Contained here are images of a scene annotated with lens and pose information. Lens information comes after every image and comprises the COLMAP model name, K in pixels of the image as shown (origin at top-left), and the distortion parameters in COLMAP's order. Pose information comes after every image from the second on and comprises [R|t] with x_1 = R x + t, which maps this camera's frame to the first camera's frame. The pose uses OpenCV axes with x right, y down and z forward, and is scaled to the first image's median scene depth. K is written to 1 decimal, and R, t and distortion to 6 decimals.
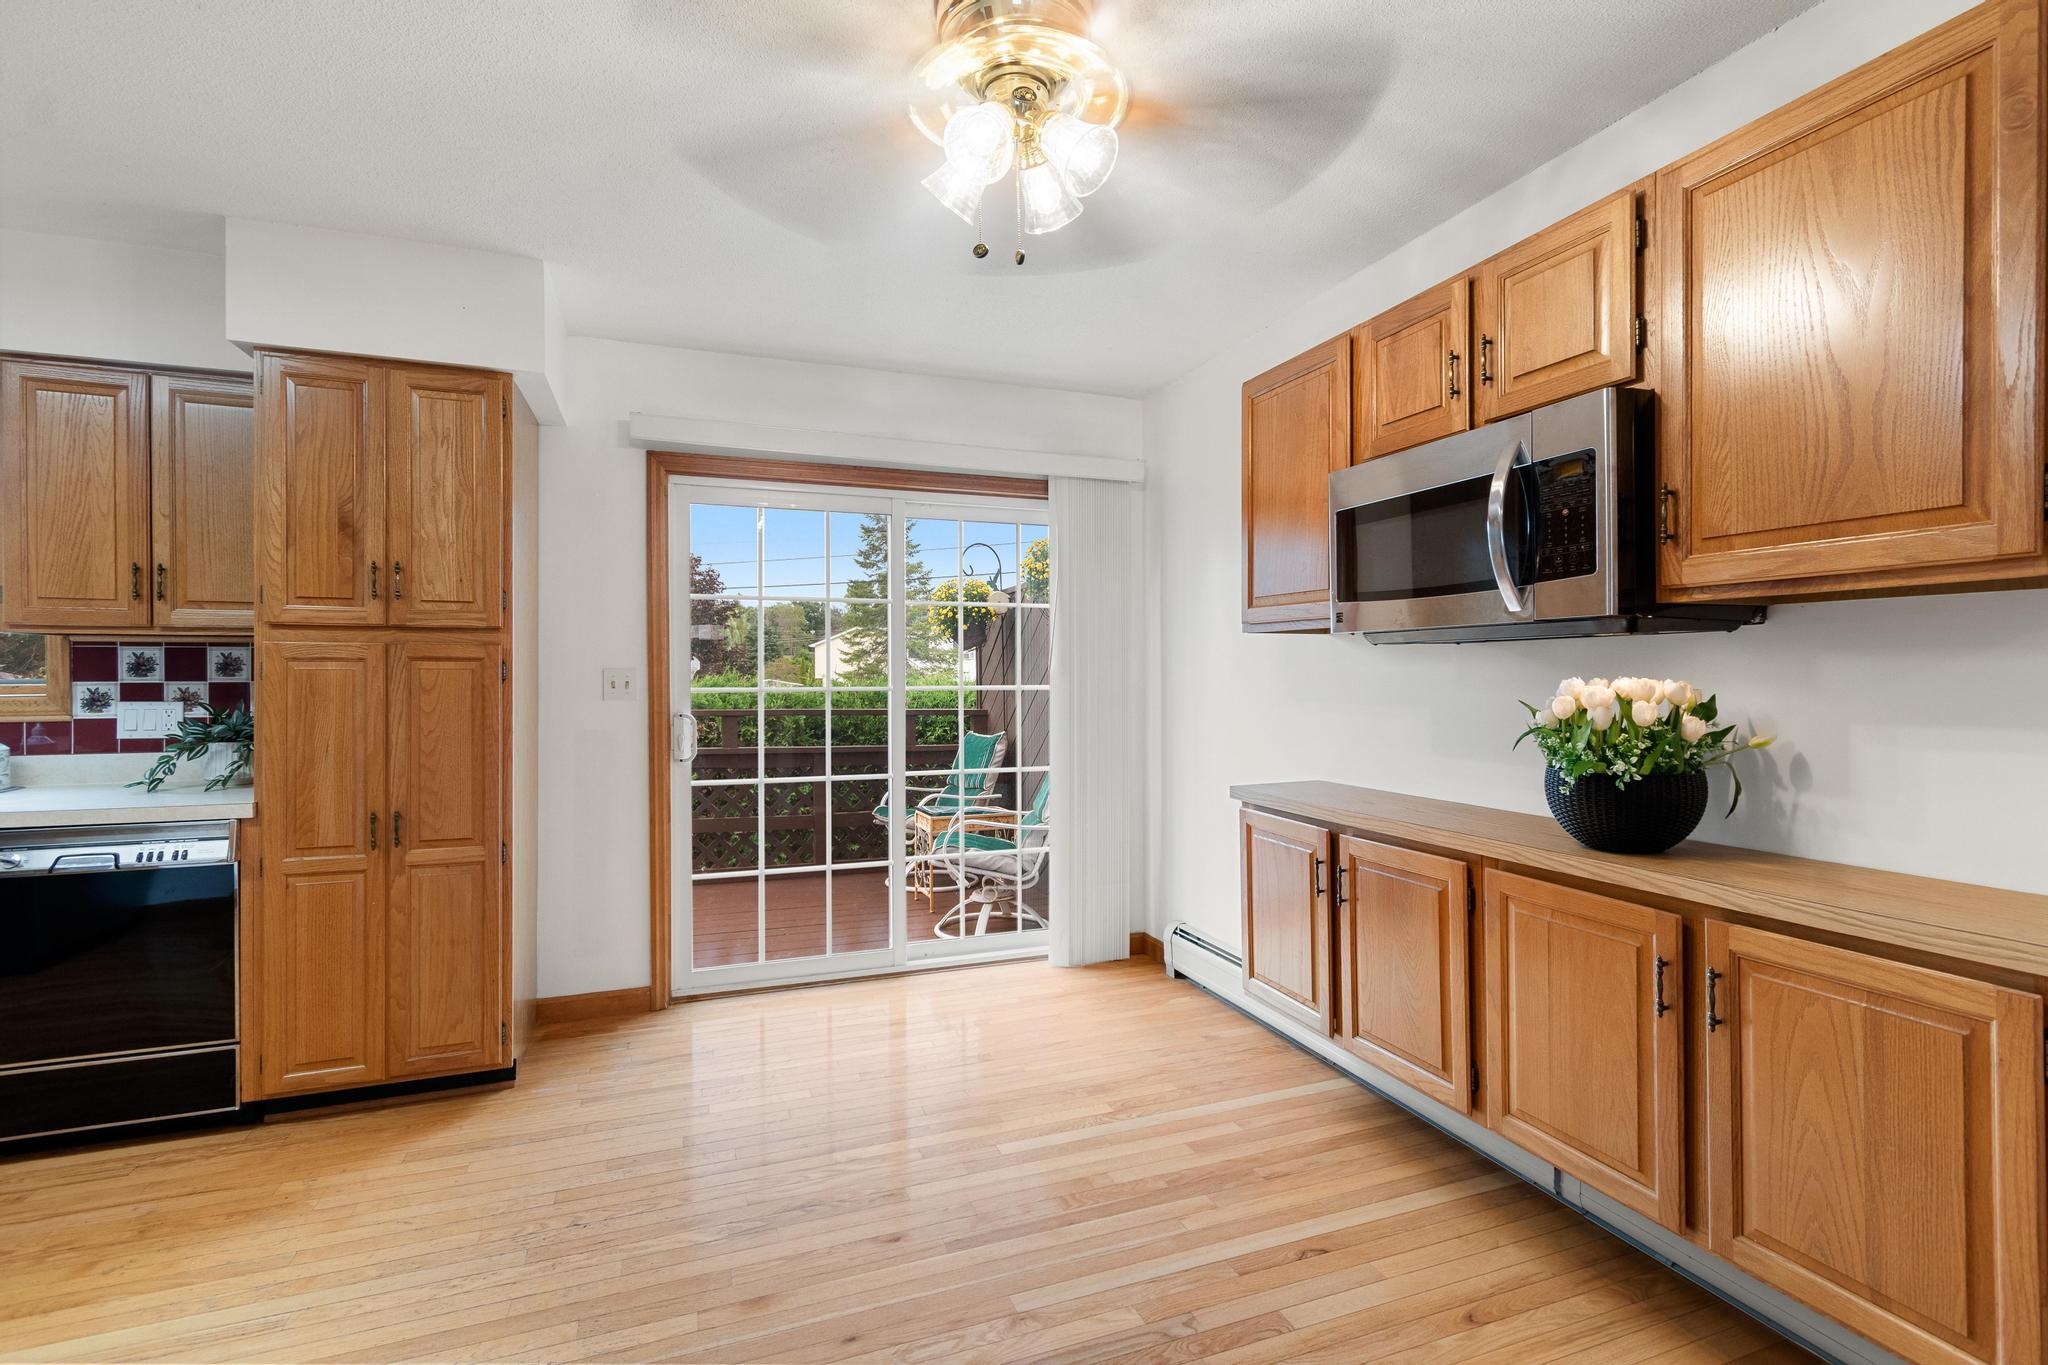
lens RADIAL K [[935.8, 0, 1029.4], [0, 935.8, 675.5], [0, 0, 1]] dist [0.000396, -0.000259]
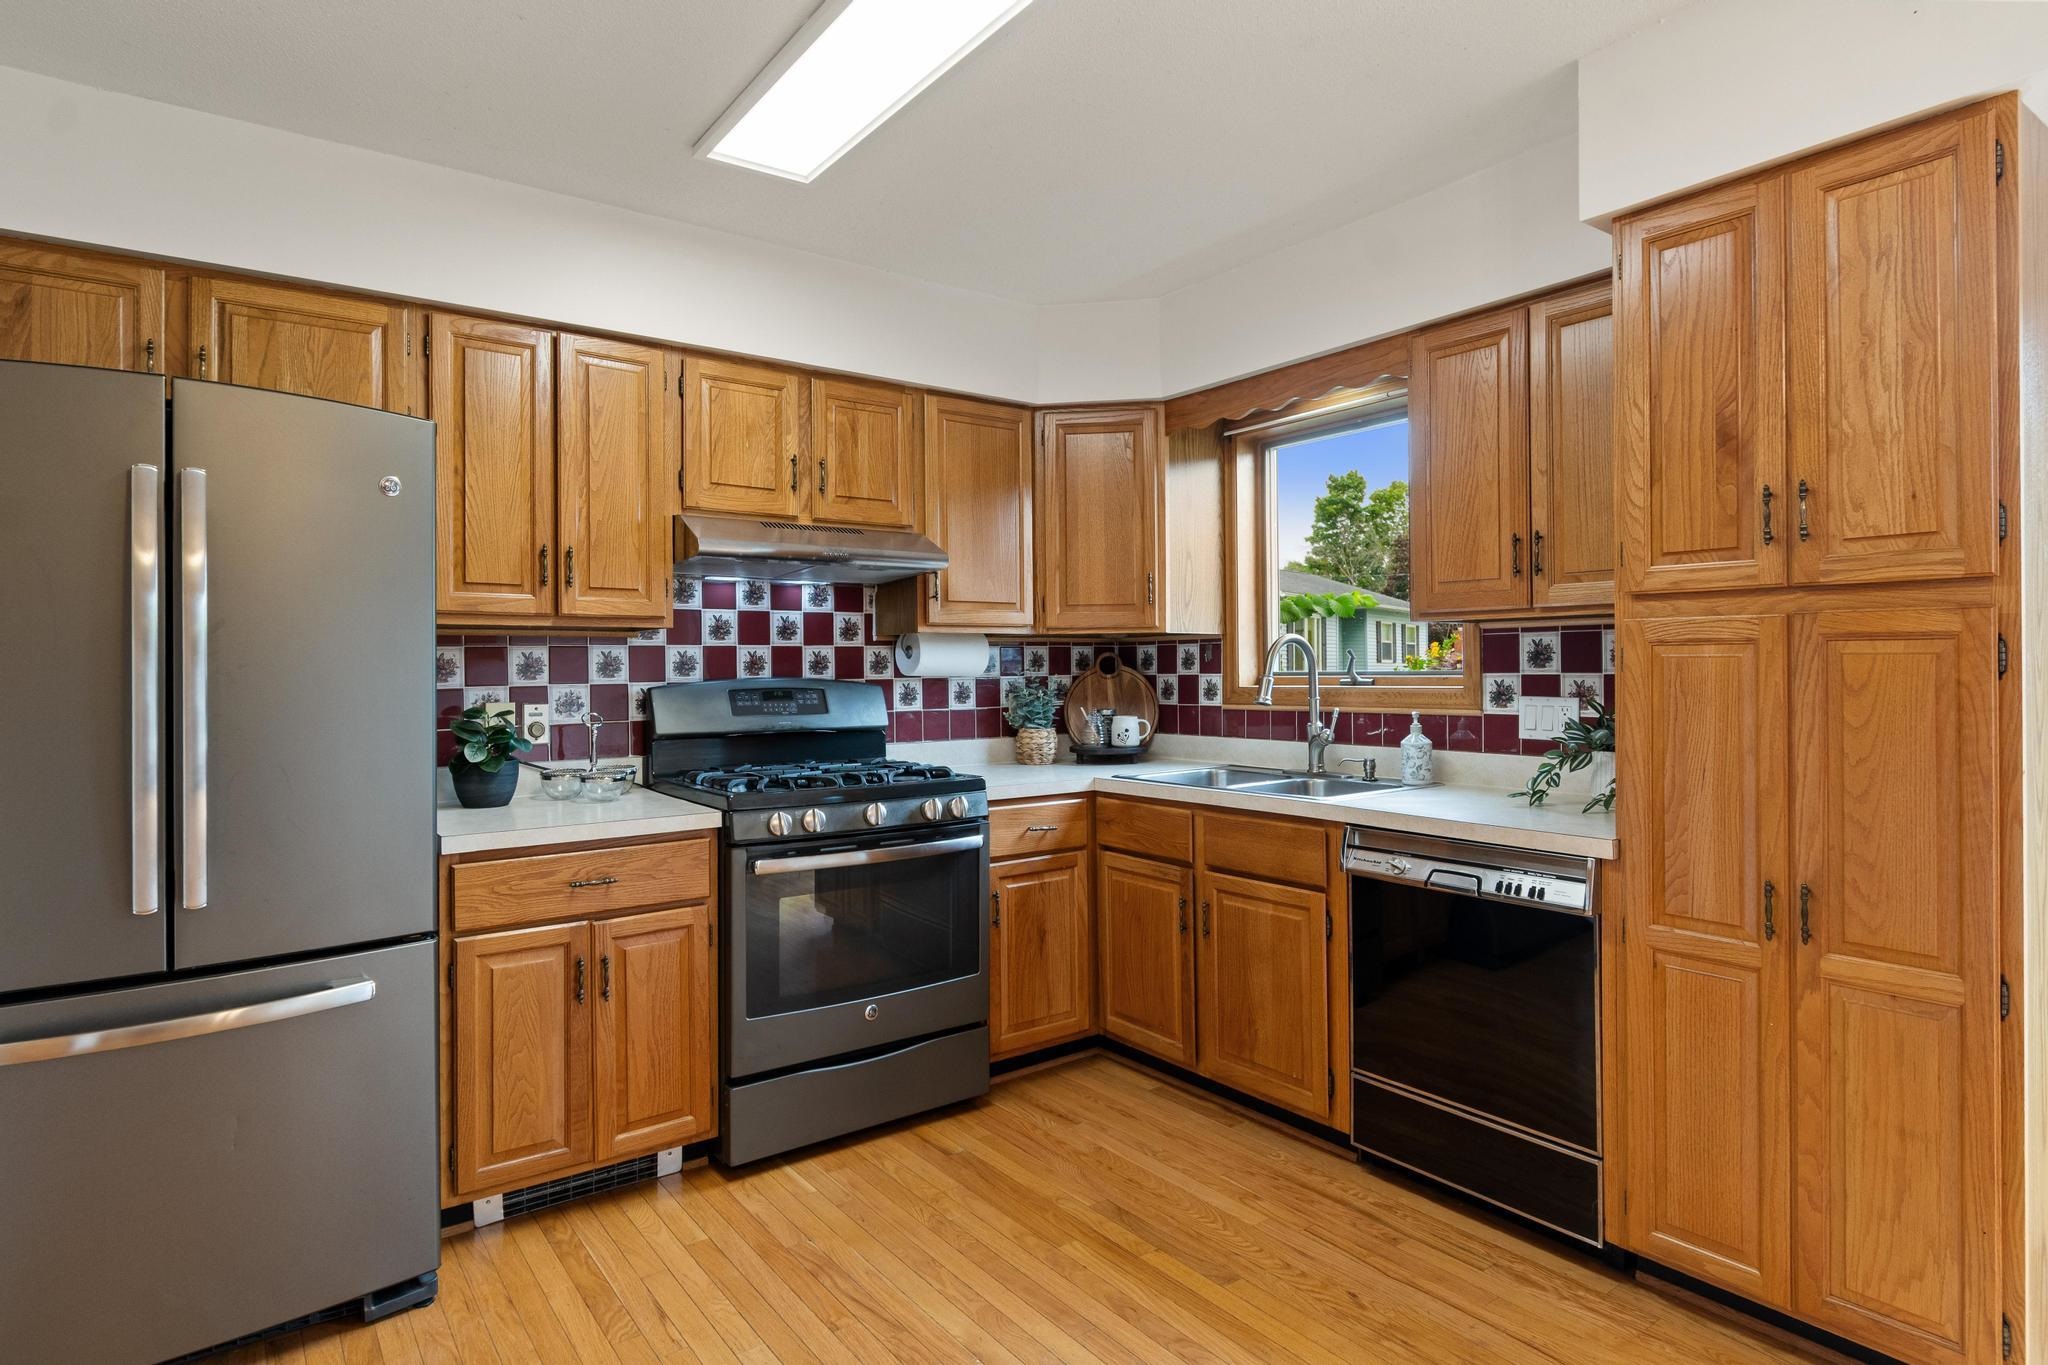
lens RADIAL K [[1110.2, 0, 1031.5], [0, 1110.2, 663.7], [0, 0, 1]] dist [0.000983, -0.002648]
pose [[0.274488, -0.005068, -0.961577, -0.111362], [0.004871, 0.999981, -0.003880, -0.000685], [0.961578, -0.003619, 0.274508, 0.307366]]
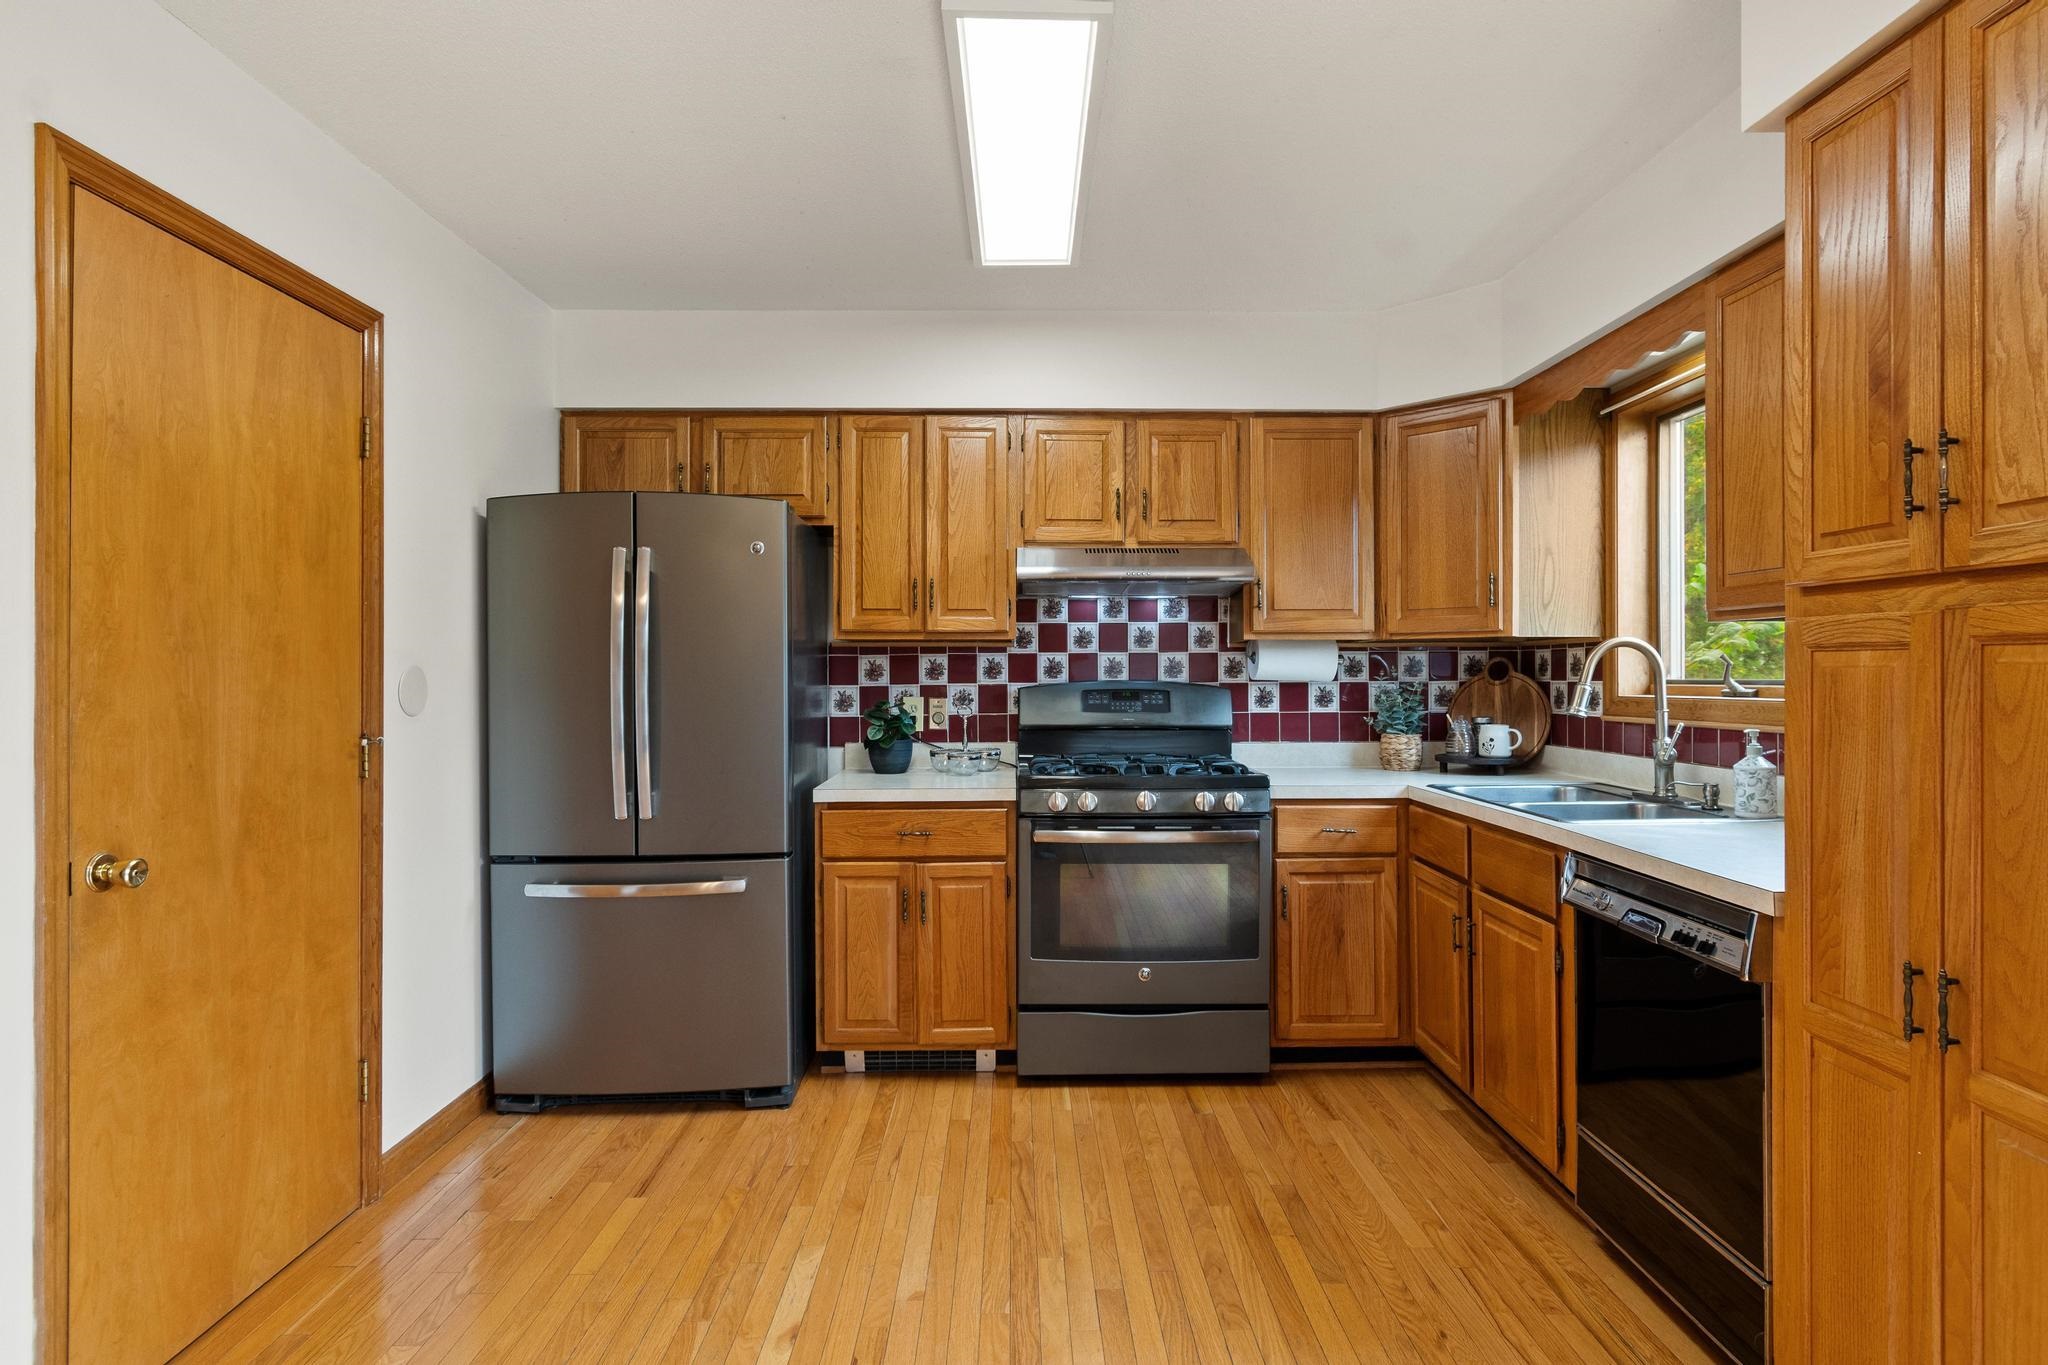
lens RADIAL K [[1073.4, 0, 1026.0], [0, 1073.4, 675.6], [0, 0, 1]] dist [0.001348, 0.000117]
pose [[-0.340352, 0.003606, -0.940291, -0.026783], [-0.000899, 0.999991, 0.004160, -0.003111], [0.940298, 0.002262, -0.340346, 0.748271]]
